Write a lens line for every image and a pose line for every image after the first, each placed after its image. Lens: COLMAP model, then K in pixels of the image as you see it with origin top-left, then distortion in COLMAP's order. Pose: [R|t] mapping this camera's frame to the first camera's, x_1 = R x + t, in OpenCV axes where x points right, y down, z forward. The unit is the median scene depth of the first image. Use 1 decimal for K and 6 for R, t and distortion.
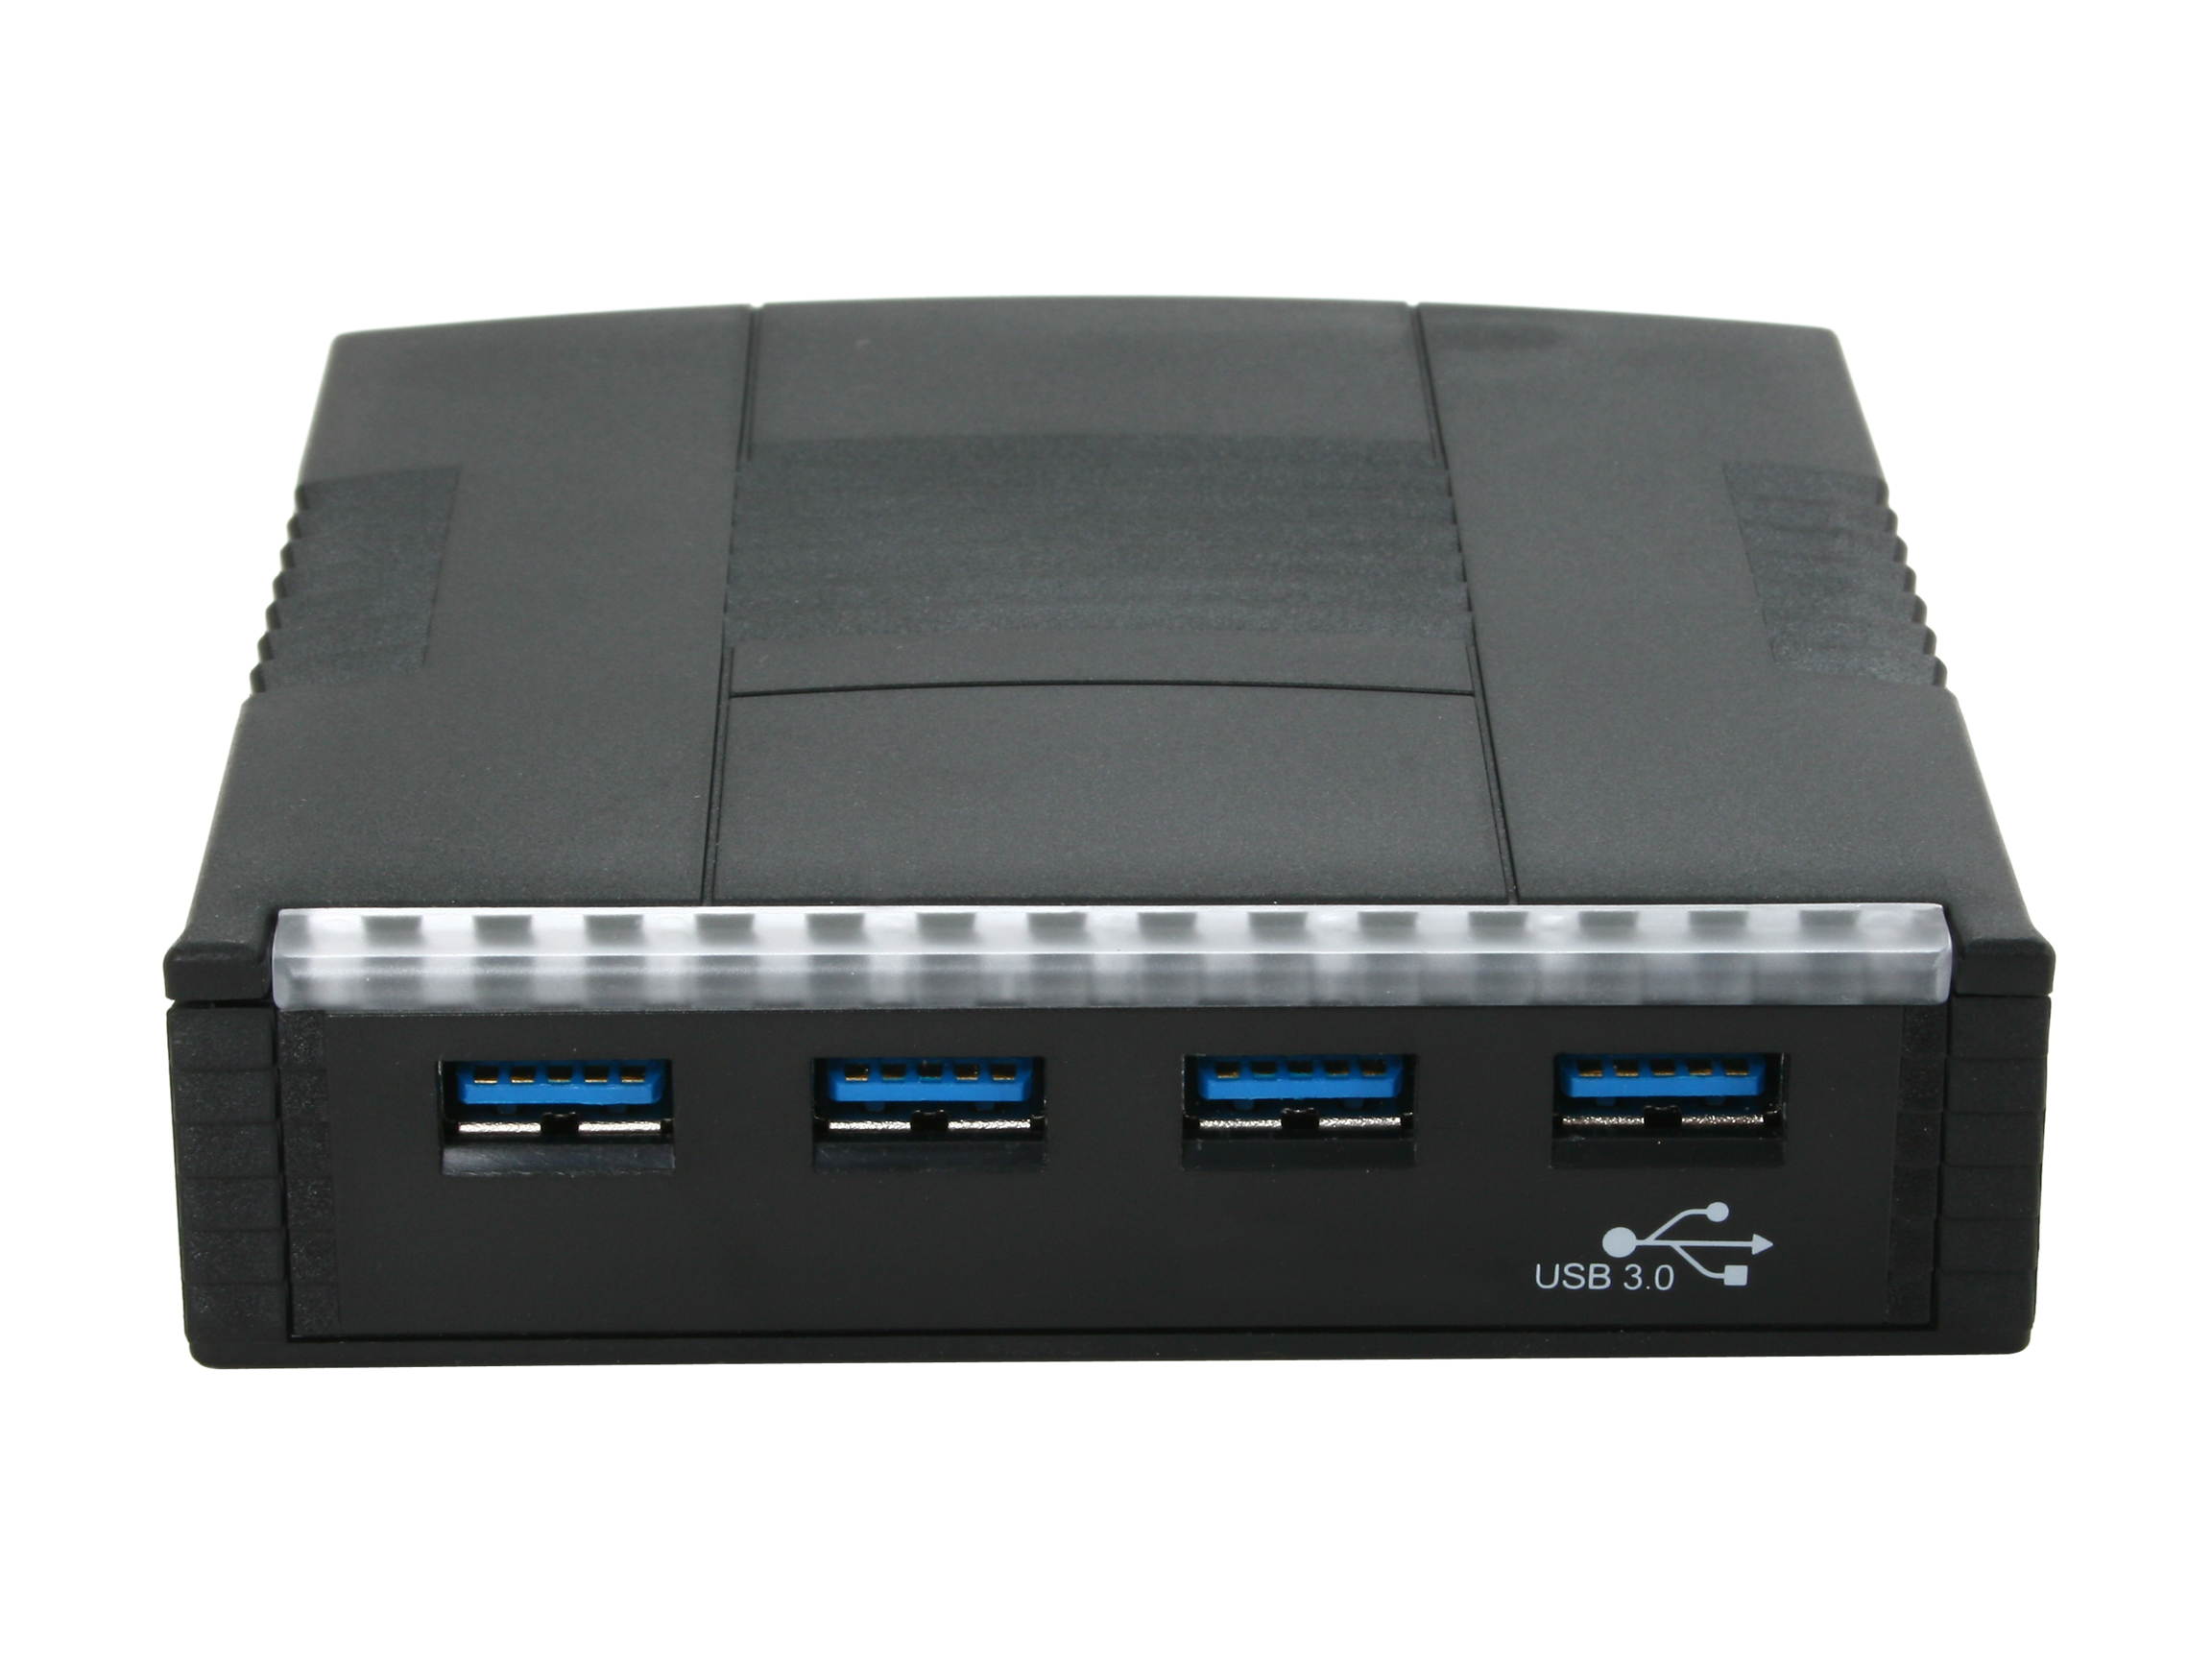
lens RADIAL K [[5830.8, 0, 1110.9], [0, 5830.8, 828.7], [0, 0, 1]] dist [0.144717, 0.000000]
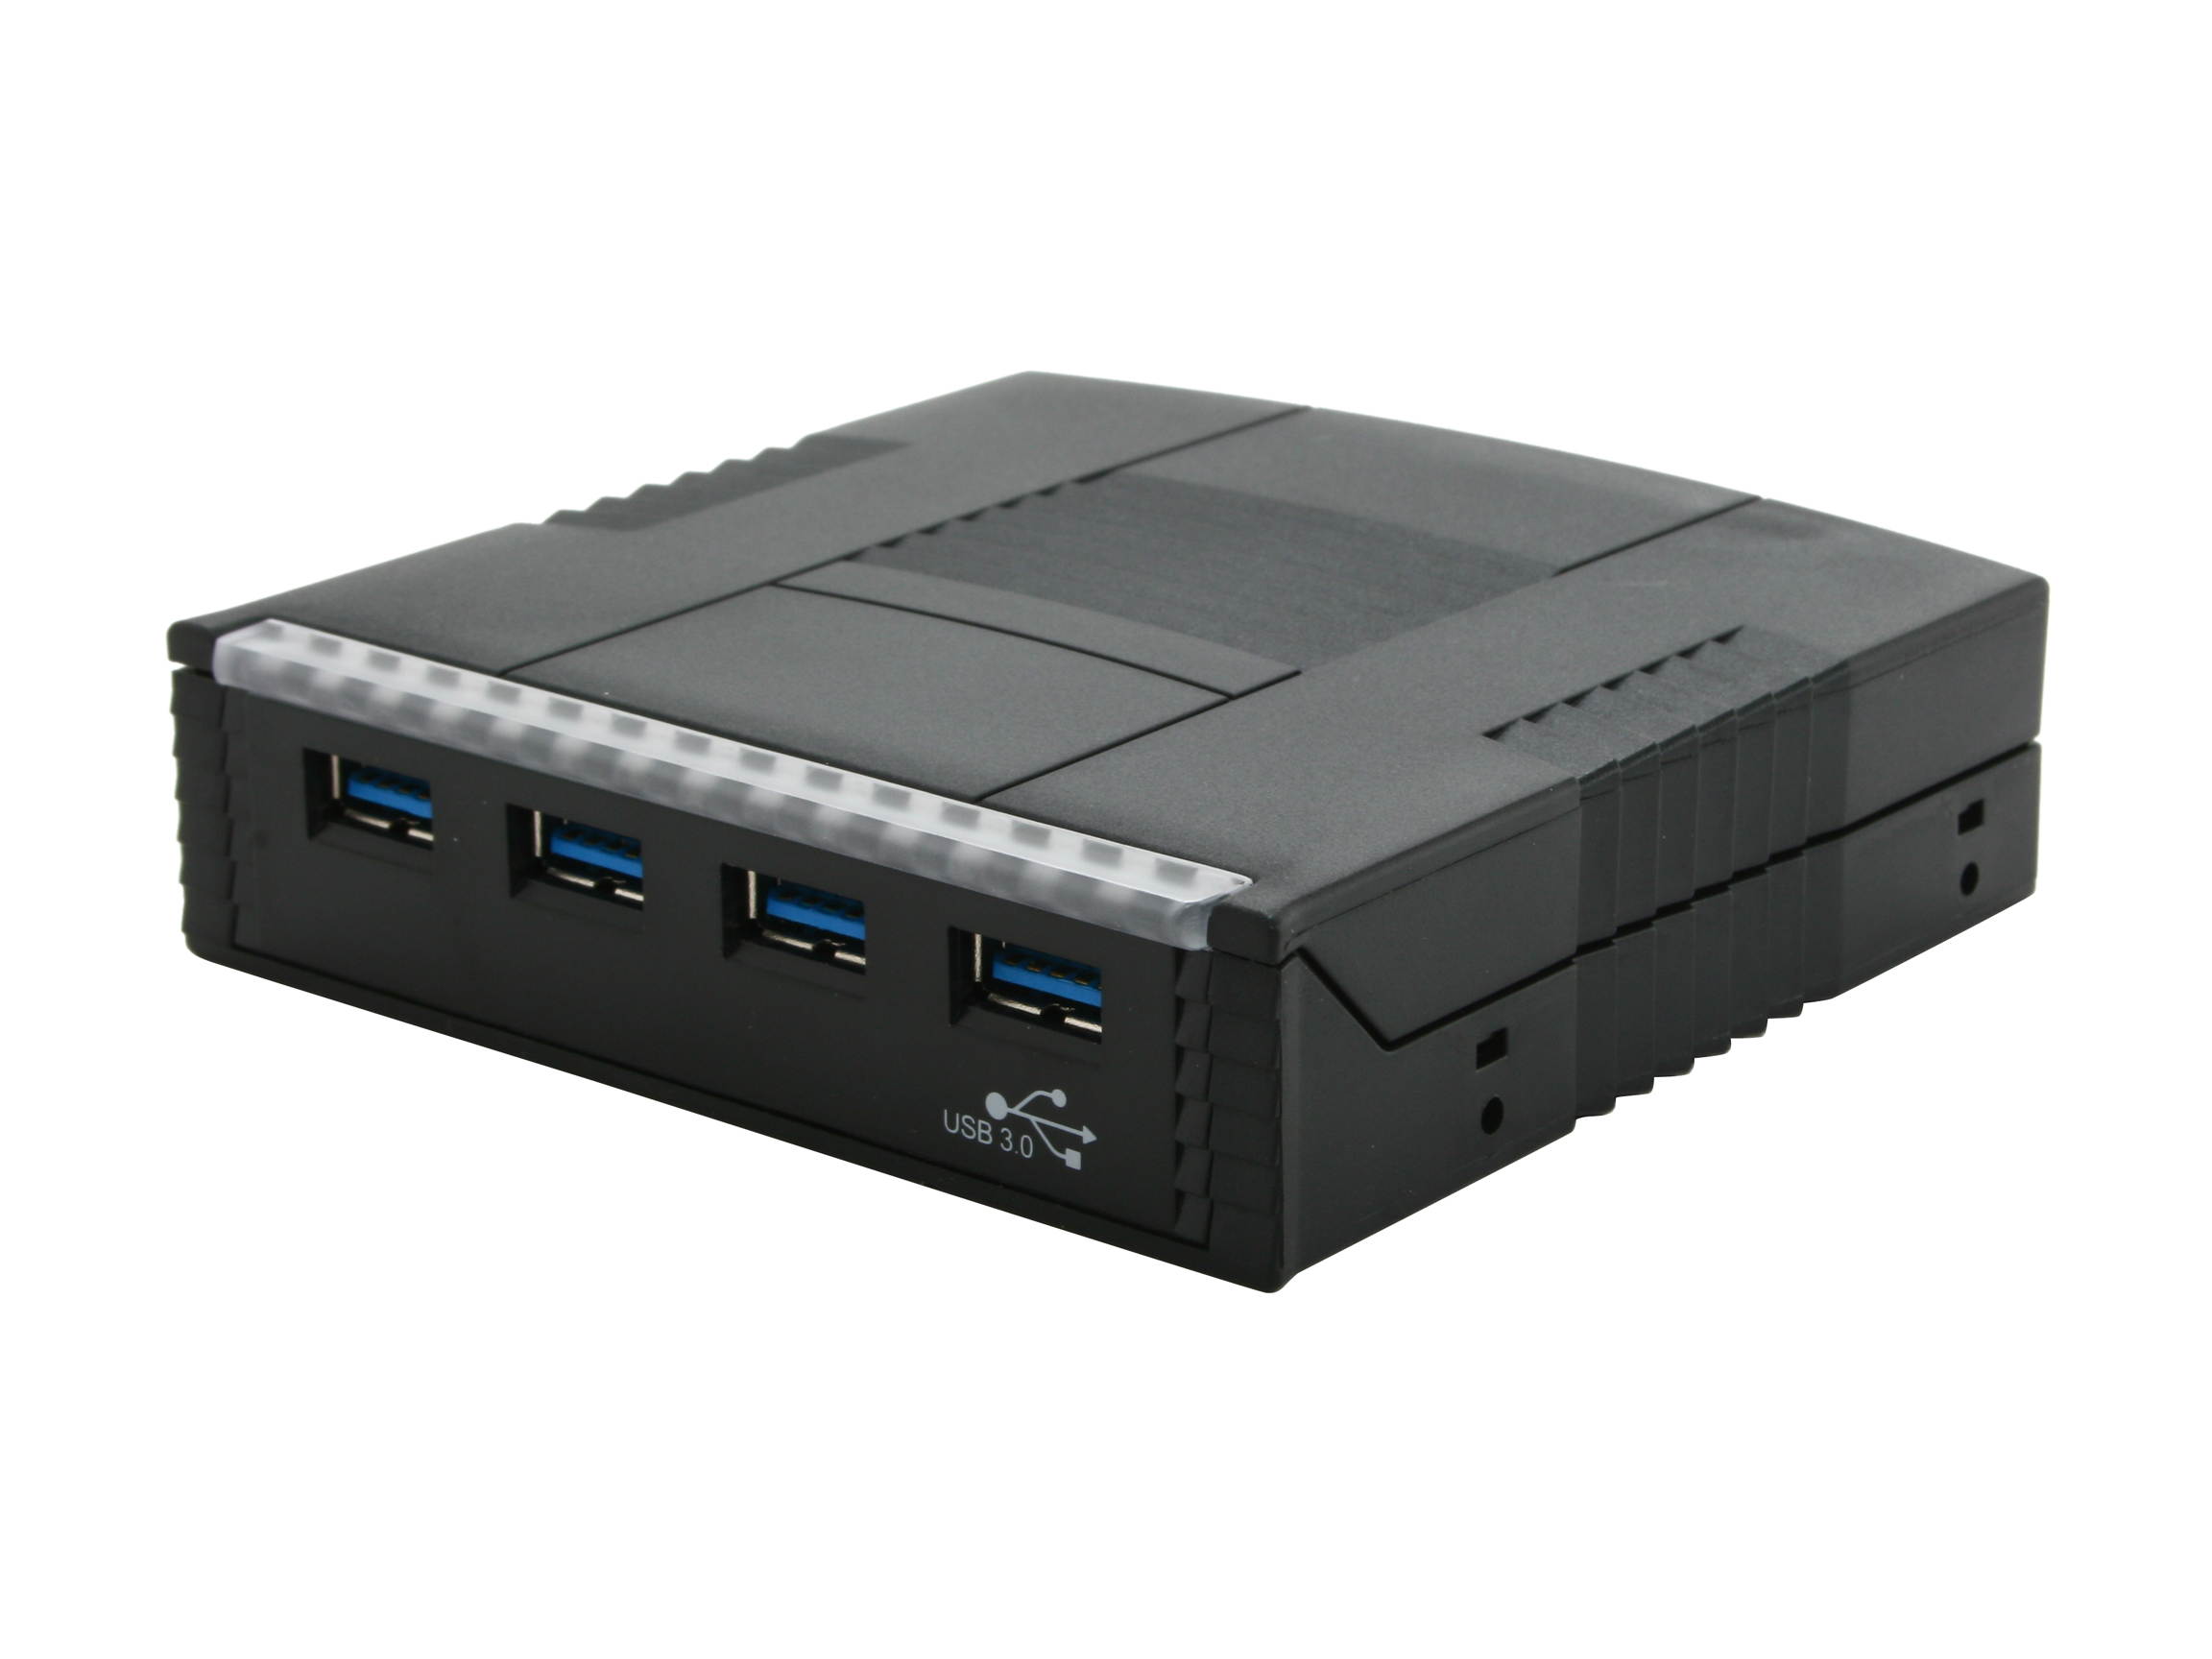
lens RADIAL K [[5830.8, 0, 1103.6], [0, 5830.8, 829.3], [0, 0, 1]] dist [0.144717, 0.000000]
pose [[0.755037, 0.200897, -0.624147, 0.827835], [-0.249199, 0.968398, 0.010245, -0.000942], [0.606481, 0.147801, 0.781240, 0.082093]]
